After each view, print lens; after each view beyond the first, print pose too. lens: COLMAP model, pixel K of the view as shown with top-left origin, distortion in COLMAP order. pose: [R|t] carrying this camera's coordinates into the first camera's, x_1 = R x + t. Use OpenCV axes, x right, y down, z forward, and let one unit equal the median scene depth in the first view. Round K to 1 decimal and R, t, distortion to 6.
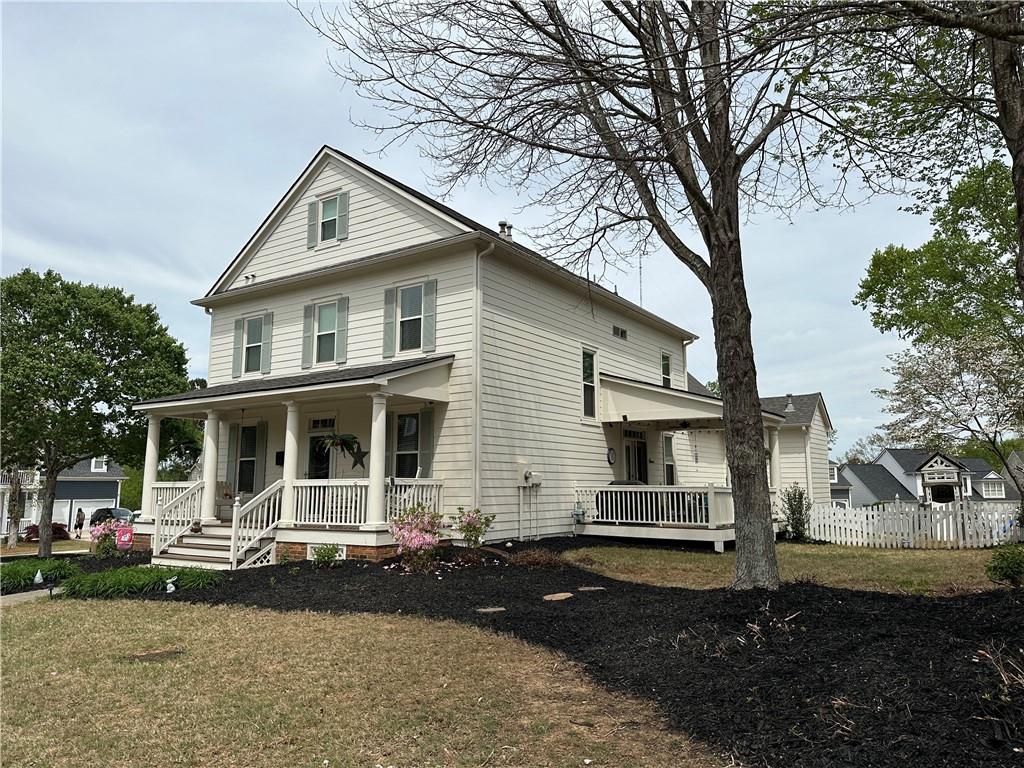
lens RADIAL K [[726.2, 0, 510.6], [0, 726.2, 382.9], [0, 0, 1]] dist [0.076886, -0.009167]
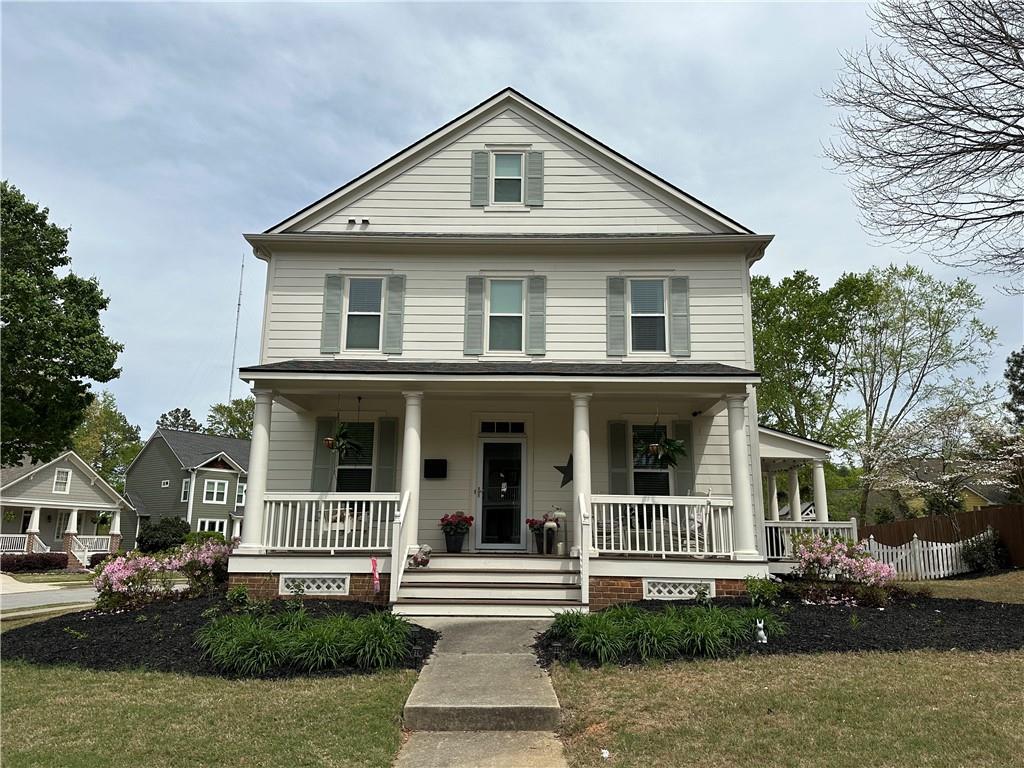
lens RADIAL K [[726.2, 0, 510.2], [0, 726.2, 385.0], [0, 0, 1]] dist [0.076886, -0.009167]
pose [[0.839649, 0.125345, 0.528468, -0.644645], [-0.092836, 0.991808, -0.087741, 0.075298], [-0.535136, 0.024610, 0.844407, 0.321612]]
